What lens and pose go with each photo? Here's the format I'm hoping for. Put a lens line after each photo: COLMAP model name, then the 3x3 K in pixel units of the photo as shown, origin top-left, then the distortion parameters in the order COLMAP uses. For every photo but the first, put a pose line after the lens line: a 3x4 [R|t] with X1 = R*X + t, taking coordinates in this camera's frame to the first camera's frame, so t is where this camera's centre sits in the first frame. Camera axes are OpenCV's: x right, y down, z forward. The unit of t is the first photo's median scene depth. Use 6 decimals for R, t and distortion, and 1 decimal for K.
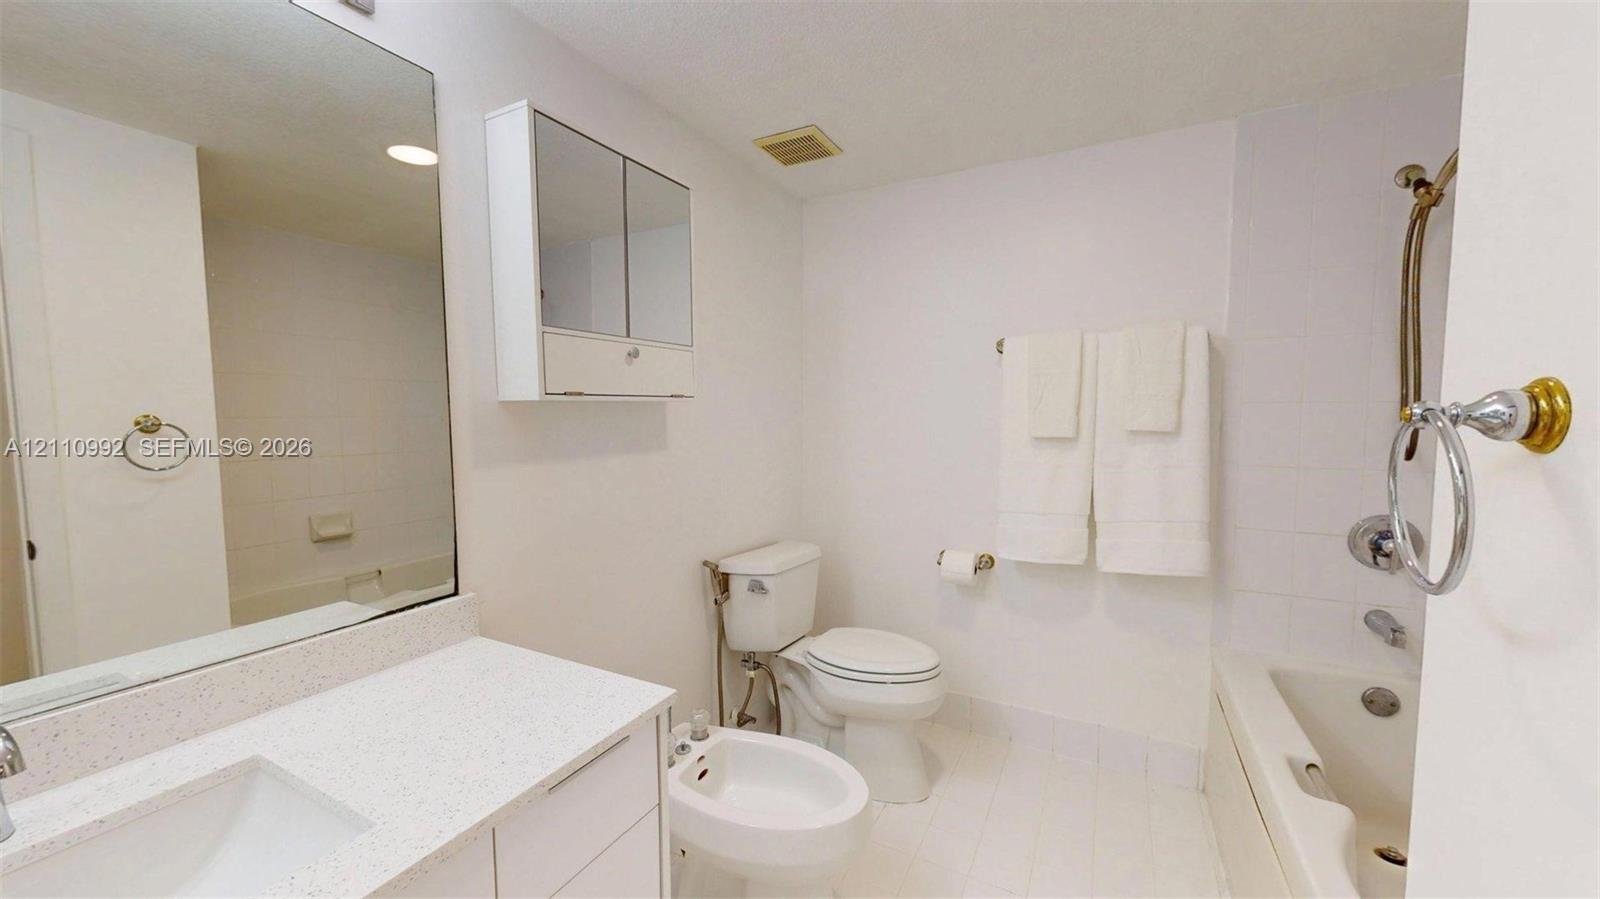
lens RADIAL K [[586.2, 0, 799.8], [0, 586.2, 451.9], [0, 0, 1]] dist [-0.000189, 0.000084]
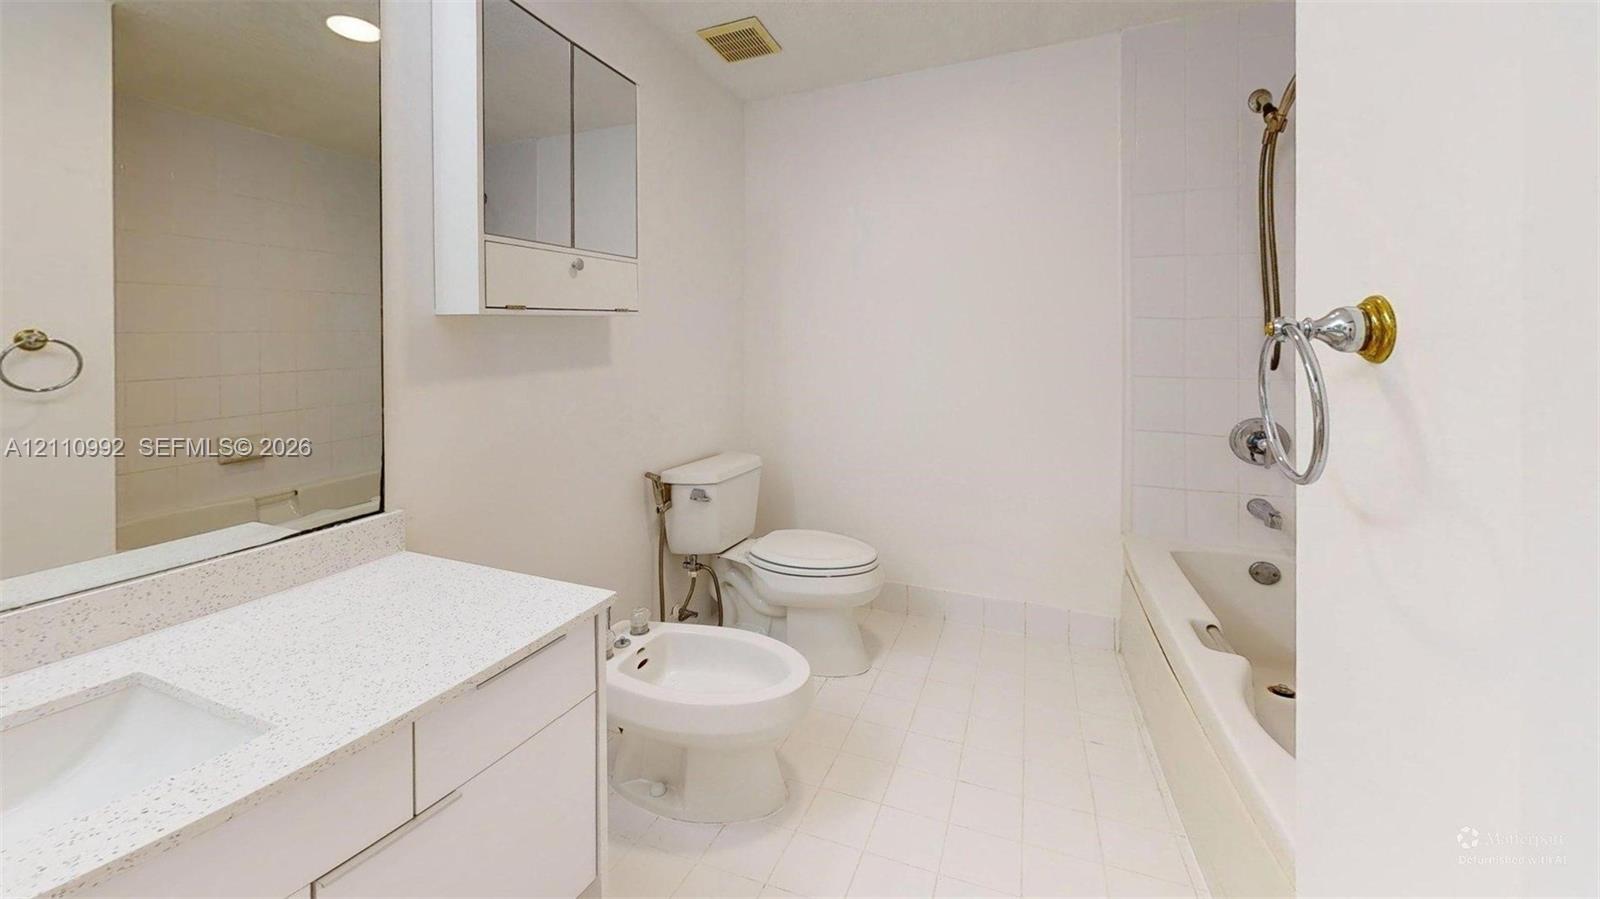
lens RADIAL K [[559.9, 0, 799.7], [0, 559.9, 462.7], [0, 0, 1]] dist [-0.000037, 0.000083]
pose [[0.994675, 0.000047, 0.103061, -0.000155], [0.006800, 0.997791, -0.066086, 0.263892], [-0.102836, 0.066435, 0.992477, 0.017520]]
